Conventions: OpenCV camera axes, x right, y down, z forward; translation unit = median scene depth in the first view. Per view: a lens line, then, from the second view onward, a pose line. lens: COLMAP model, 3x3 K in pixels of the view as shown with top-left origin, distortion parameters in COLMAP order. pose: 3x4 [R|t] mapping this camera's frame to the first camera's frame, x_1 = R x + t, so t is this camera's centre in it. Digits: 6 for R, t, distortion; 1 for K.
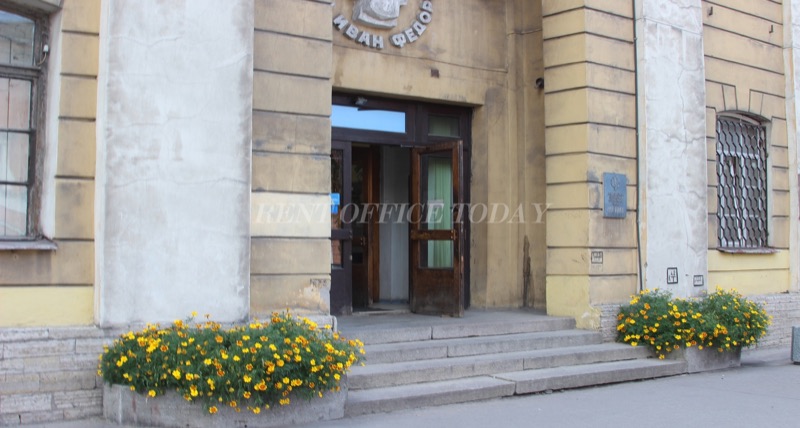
lens RADIAL K [[1043.8, 0, 399.2], [0, 1043.8, 174.5], [0, 0, 1]] dist [-0.138719, 0.014556]
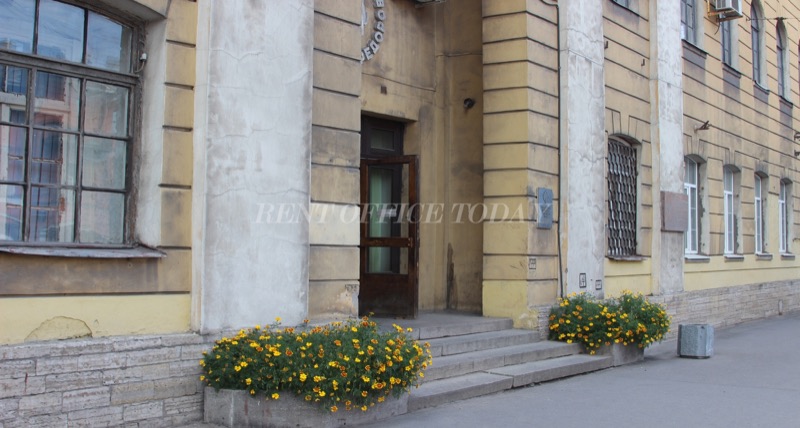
lens RADIAL K [[1043.8, 0, 399.2], [0, 1043.8, 174.5], [0, 0, 1]] dist [-0.138719, 0.014556]
pose [[0.958730, 0.027623, 0.282974, -0.331973], [-0.027364, 0.999614, -0.004869, -0.008215], [-0.282999, -0.003075, 0.959115, -0.033577]]
